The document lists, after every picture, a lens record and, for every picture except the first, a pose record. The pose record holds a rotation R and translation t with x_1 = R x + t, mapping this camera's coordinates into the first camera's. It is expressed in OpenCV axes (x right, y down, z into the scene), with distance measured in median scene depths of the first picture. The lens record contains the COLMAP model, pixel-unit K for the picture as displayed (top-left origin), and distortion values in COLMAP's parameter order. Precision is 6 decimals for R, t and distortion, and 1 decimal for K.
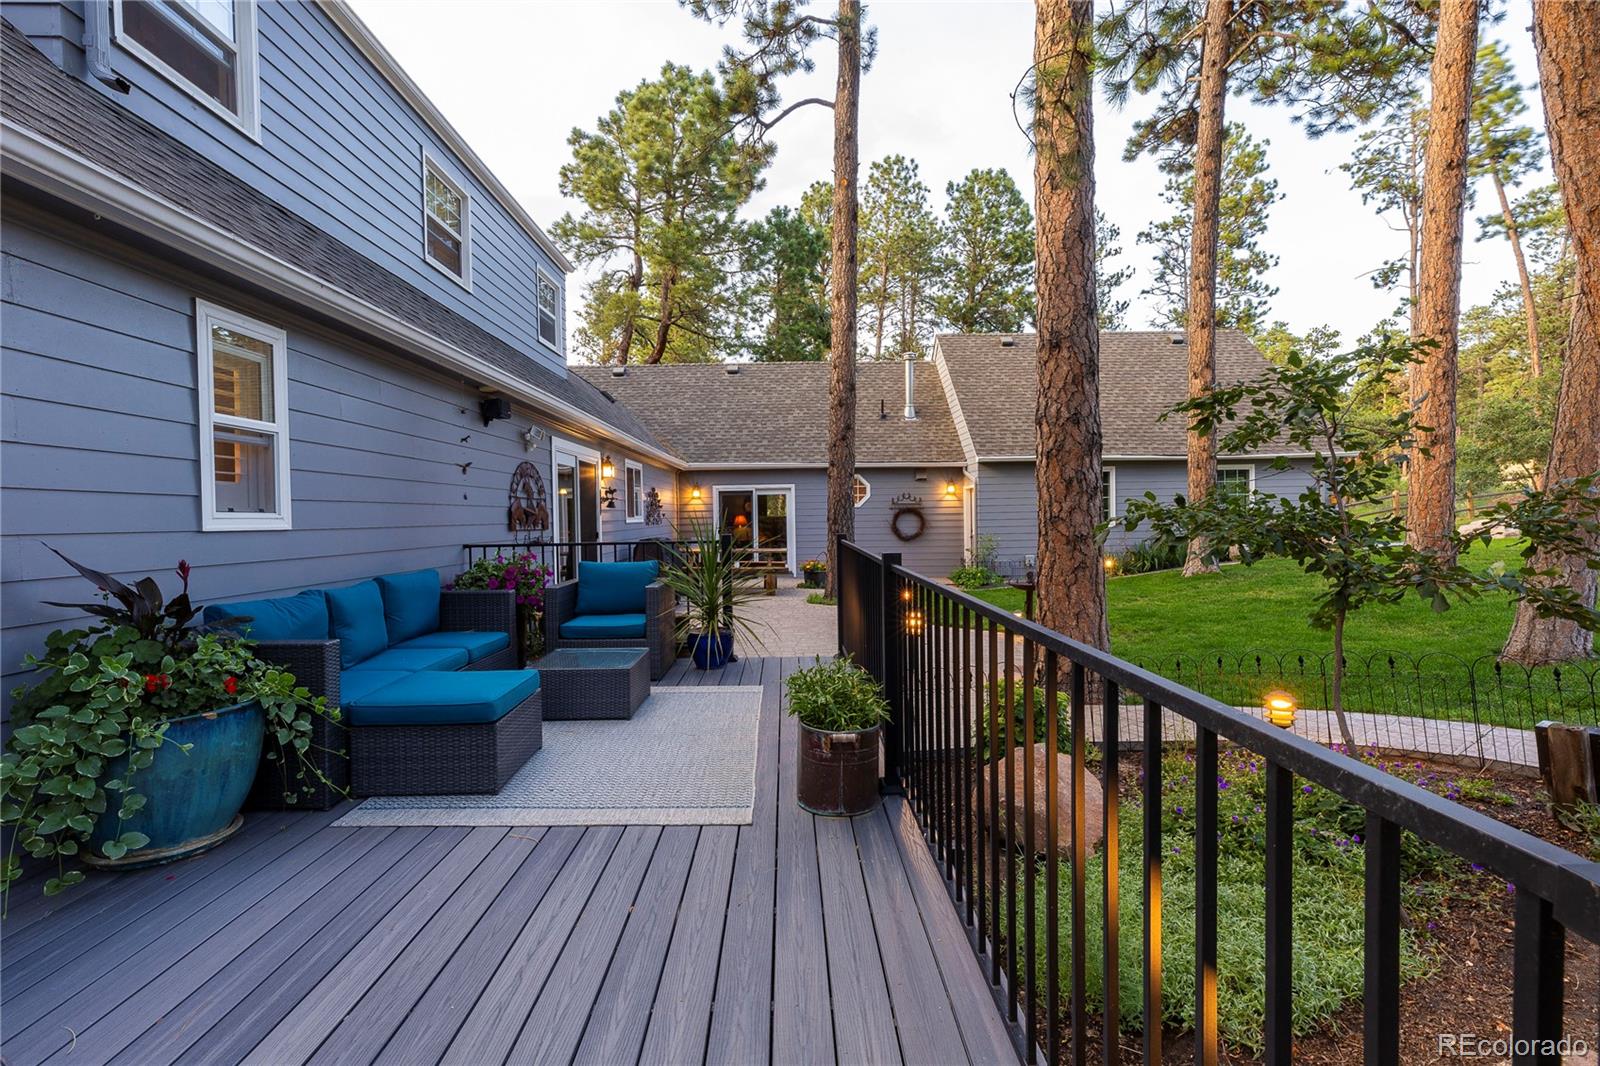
lens RADIAL K [[710.1, 0, 799.8], [0, 710.1, 524.6], [0, 0, 1]] dist [0.005343, -0.000079]
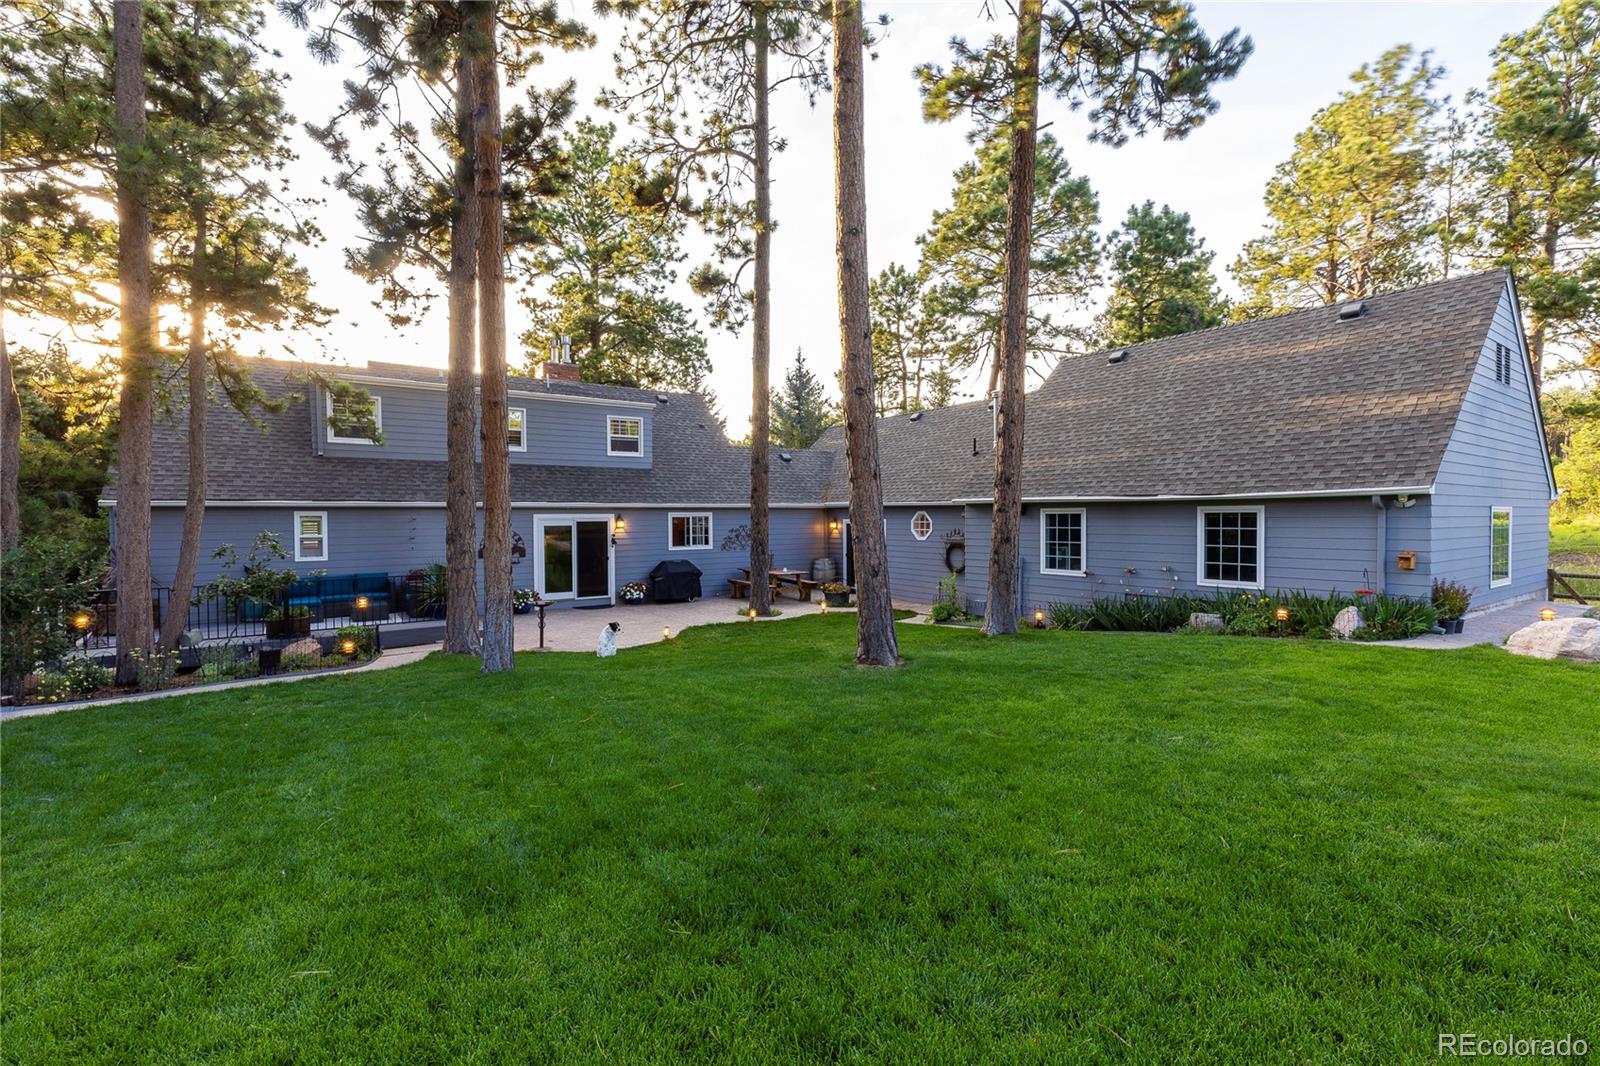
lens RADIAL K [[710.1, 0, 799.8], [0, 710.1, 524.6], [0, 0, 1]] dist [0.005343, -0.000079]
pose [[0.557460, 0.024671, -0.829837, 0.981551], [-0.014684, 0.999695, 0.019857, -0.075035], [0.830074, 0.001116, 0.557652, 0.232226]]
